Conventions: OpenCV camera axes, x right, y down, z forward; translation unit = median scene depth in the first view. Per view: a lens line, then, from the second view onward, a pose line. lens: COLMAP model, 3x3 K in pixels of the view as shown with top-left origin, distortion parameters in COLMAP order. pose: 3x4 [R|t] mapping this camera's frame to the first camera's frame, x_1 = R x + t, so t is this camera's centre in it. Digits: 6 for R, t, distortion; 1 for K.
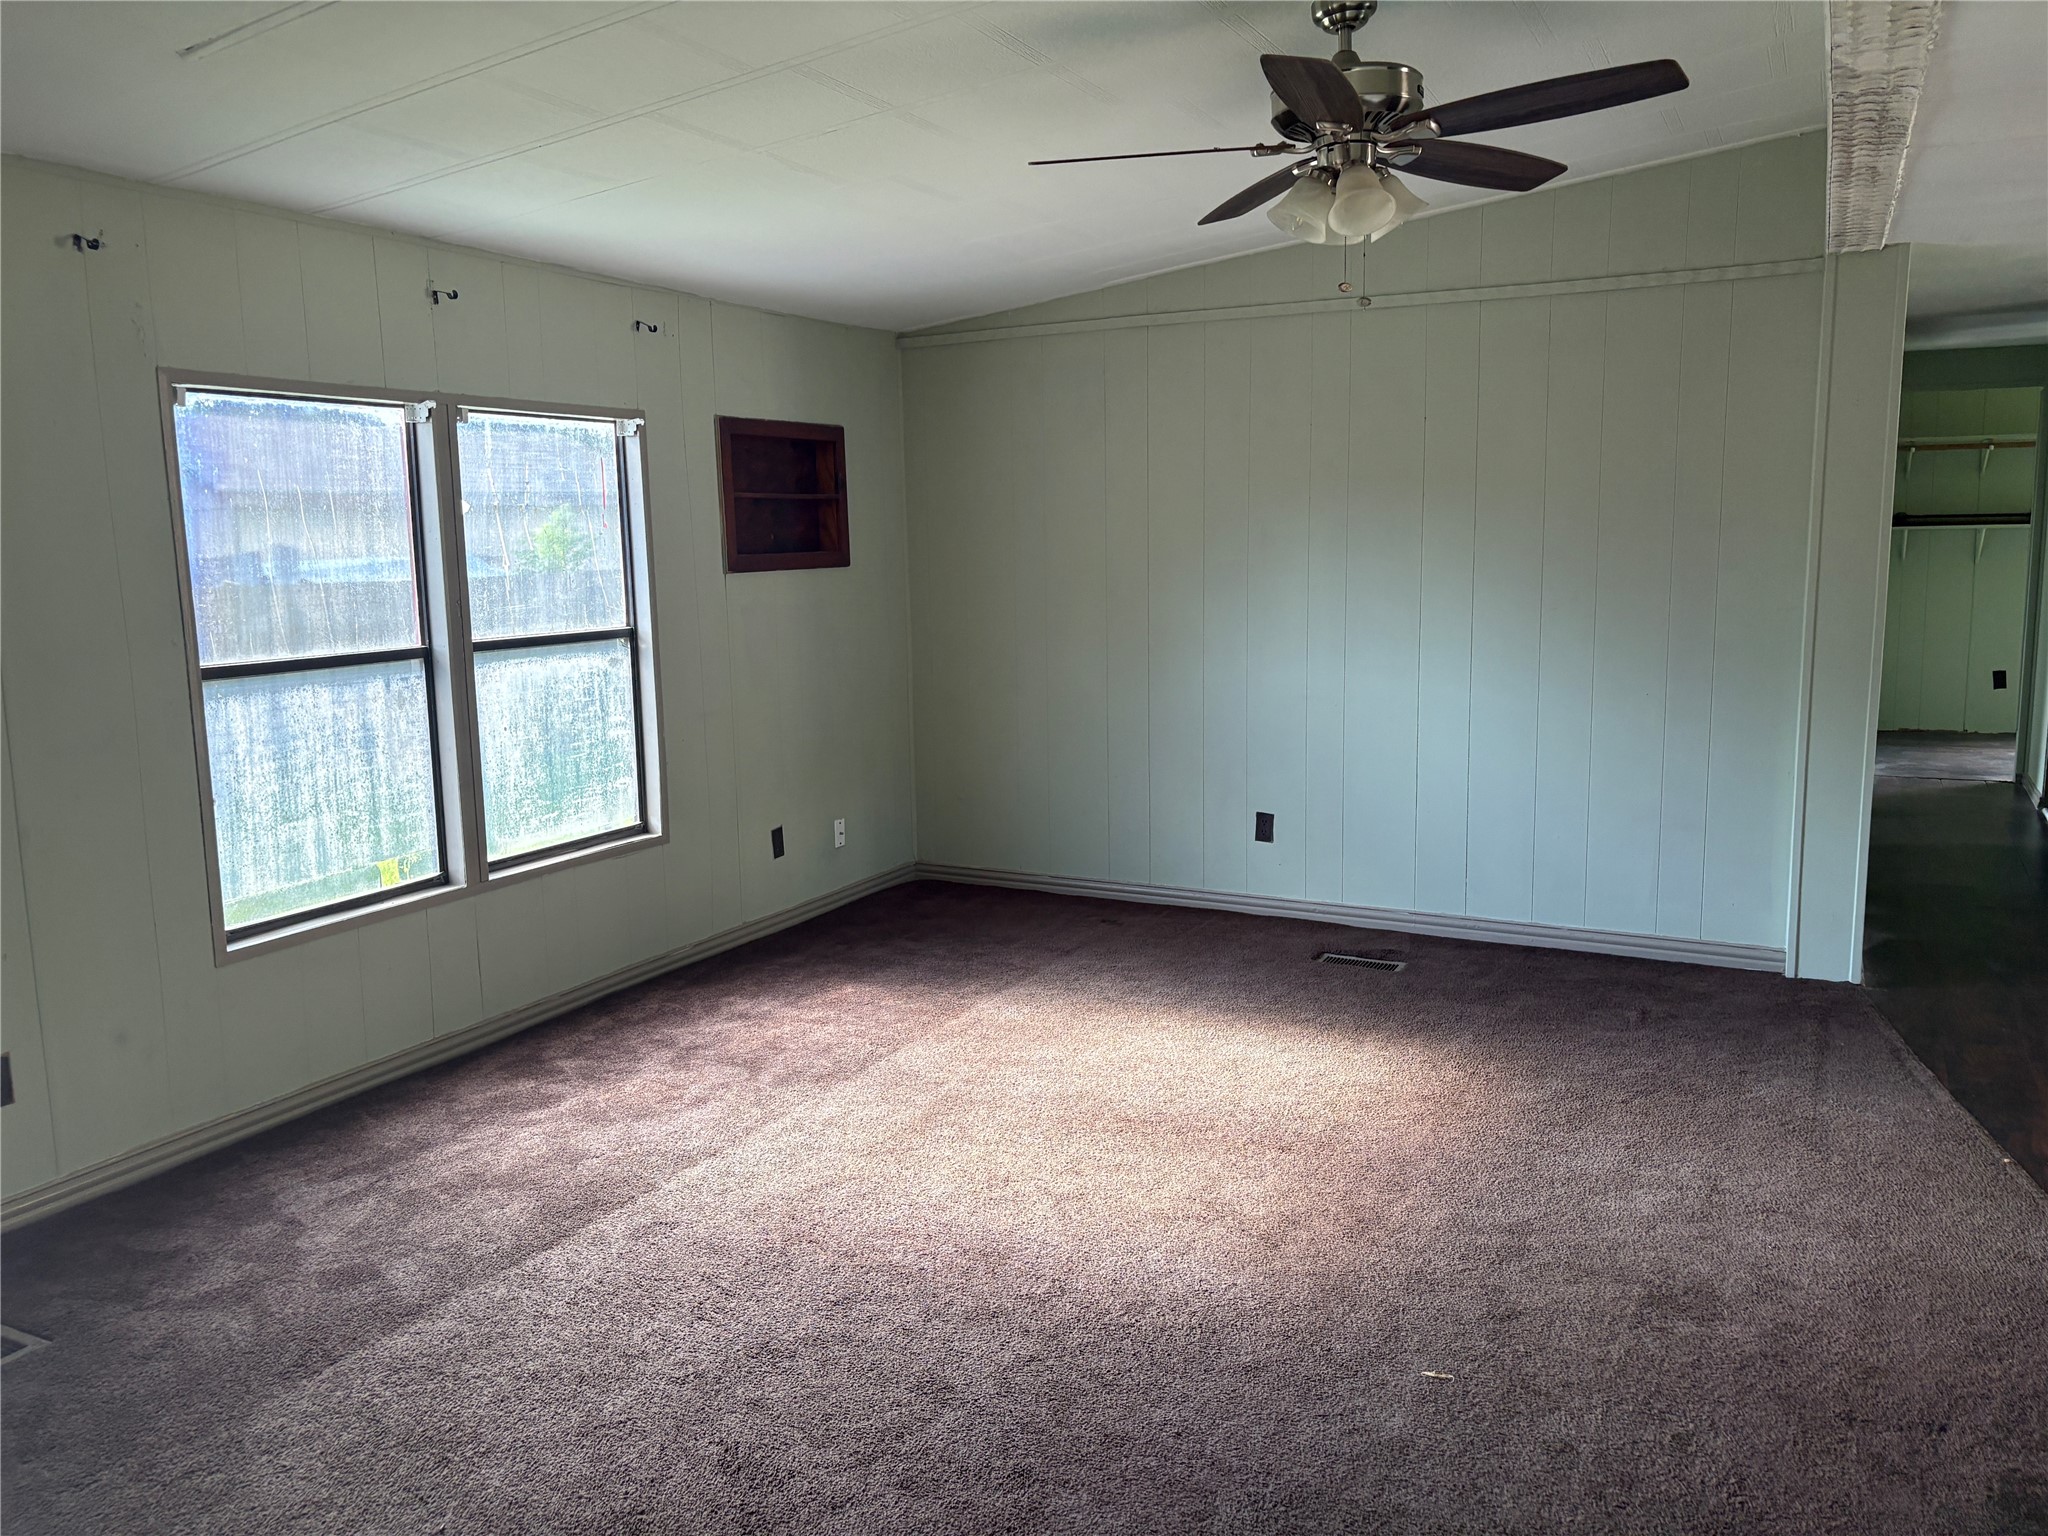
lens RADIAL K [[1571.0, 0, 1037.5], [0, 1571.0, 763.9], [0, 0, 1]] dist [0.044396, -0.045049]
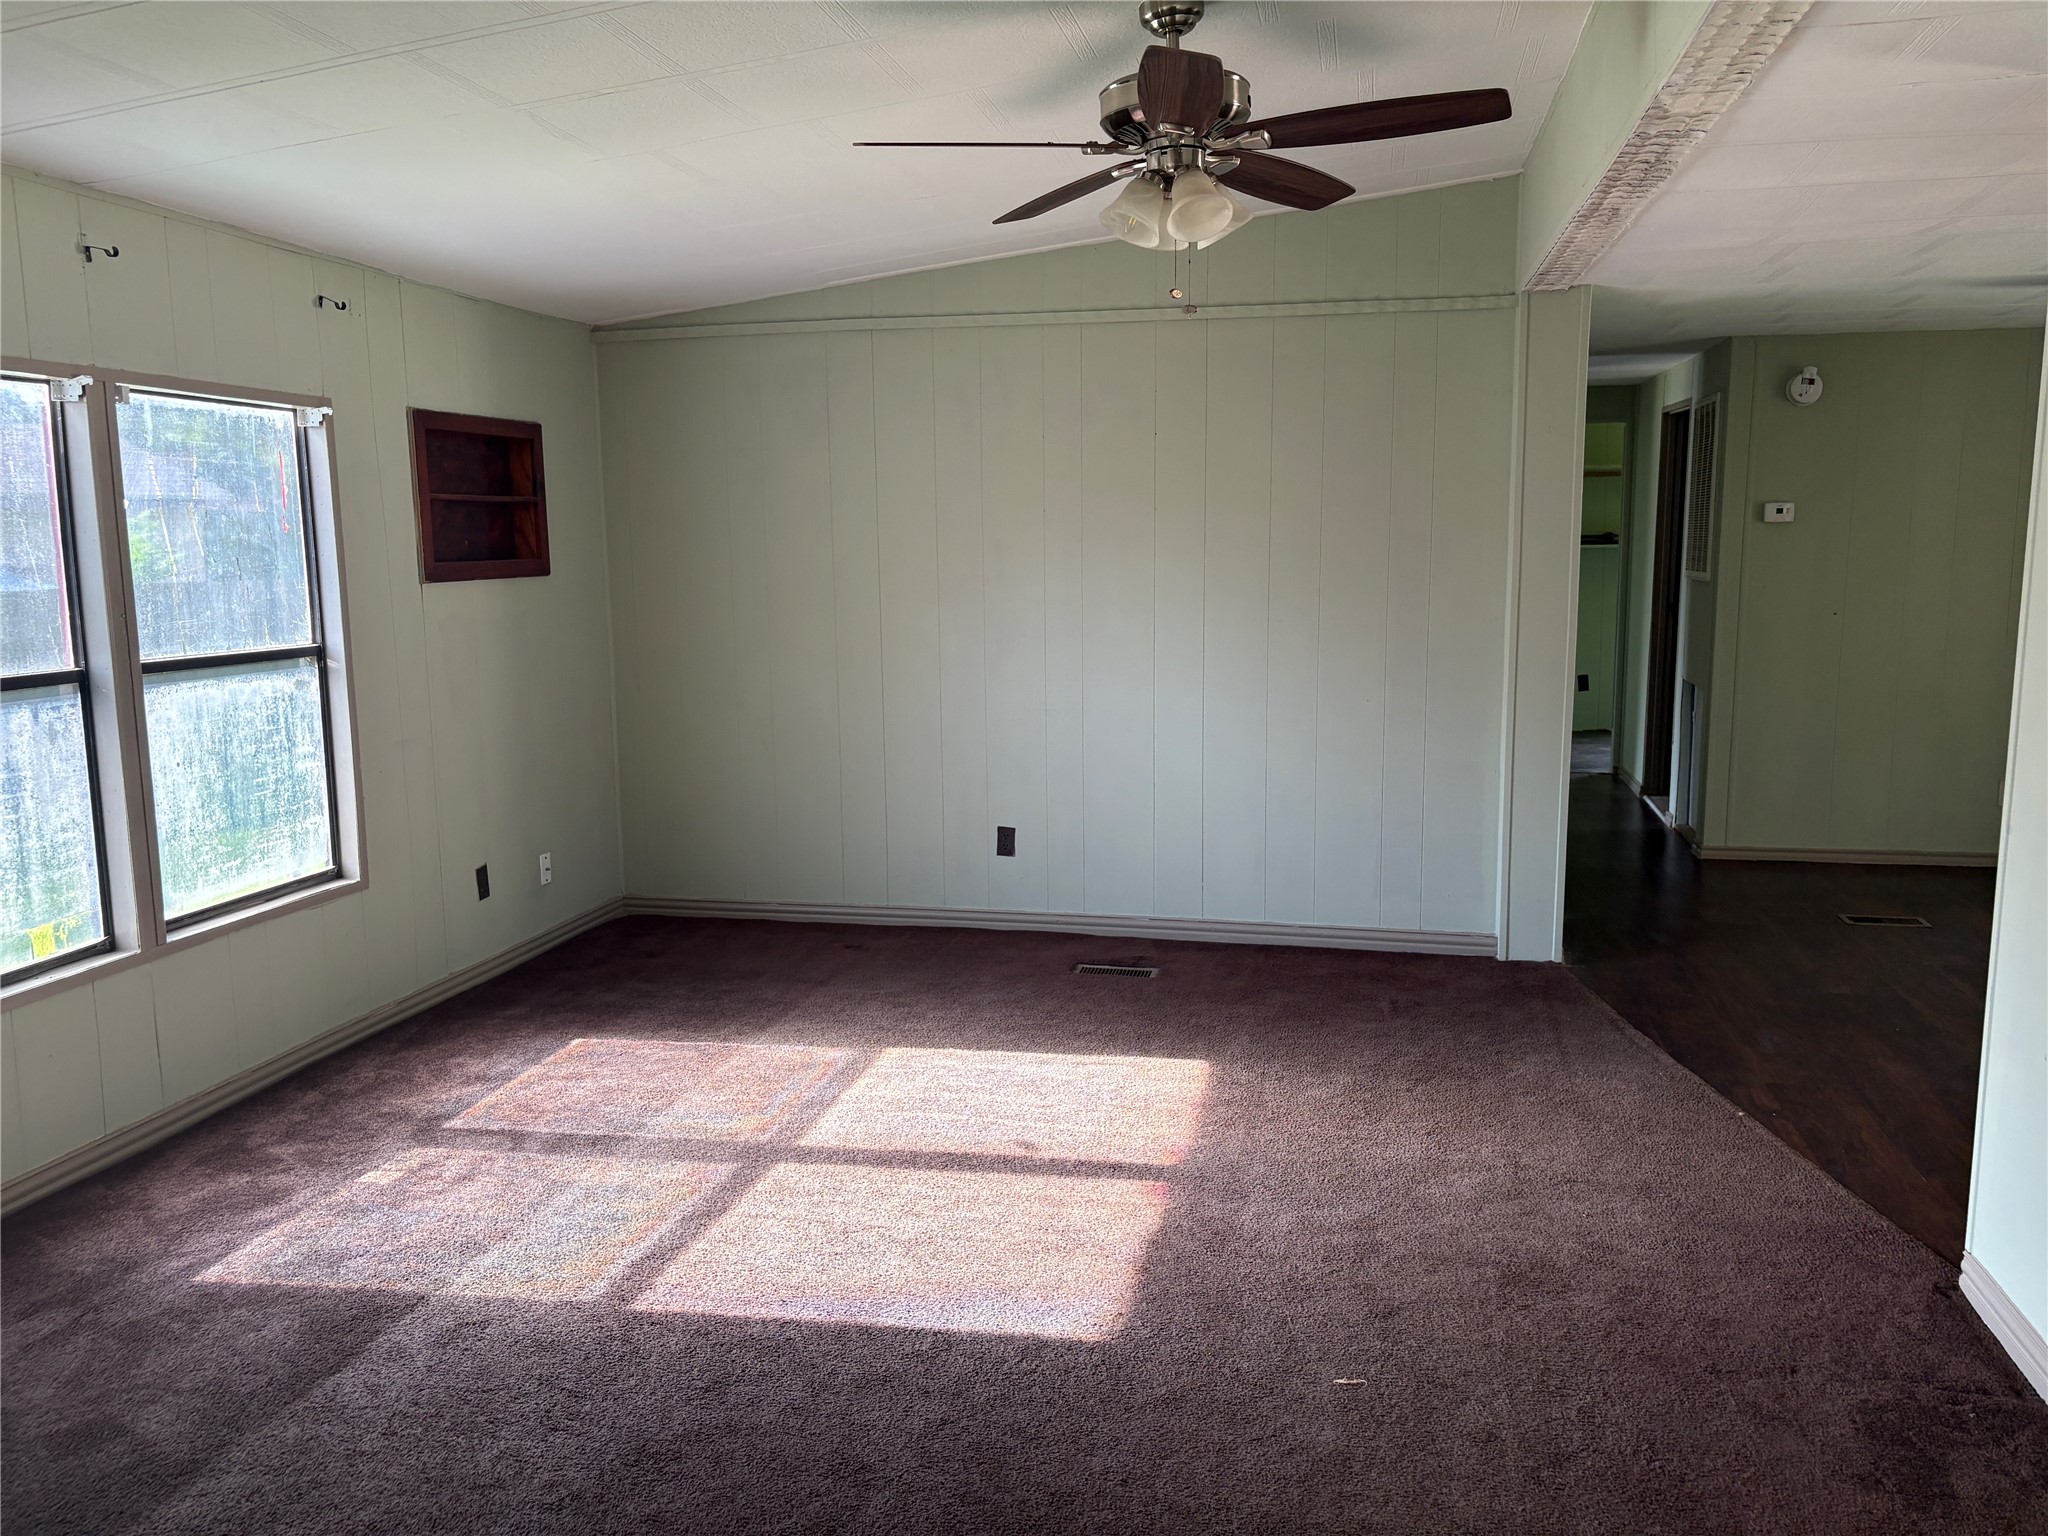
lens RADIAL K [[1566.7, 0, 1024.0], [0, 1566.7, 768.0], [0, 0, 1]] dist [0.020555, 0.003894]
pose [[0.963831, -0.030076, 0.264812, -0.122343], [0.032313, 0.999469, -0.004093, -0.002000], [-0.264548, 0.012502, 0.964291, 0.057214]]
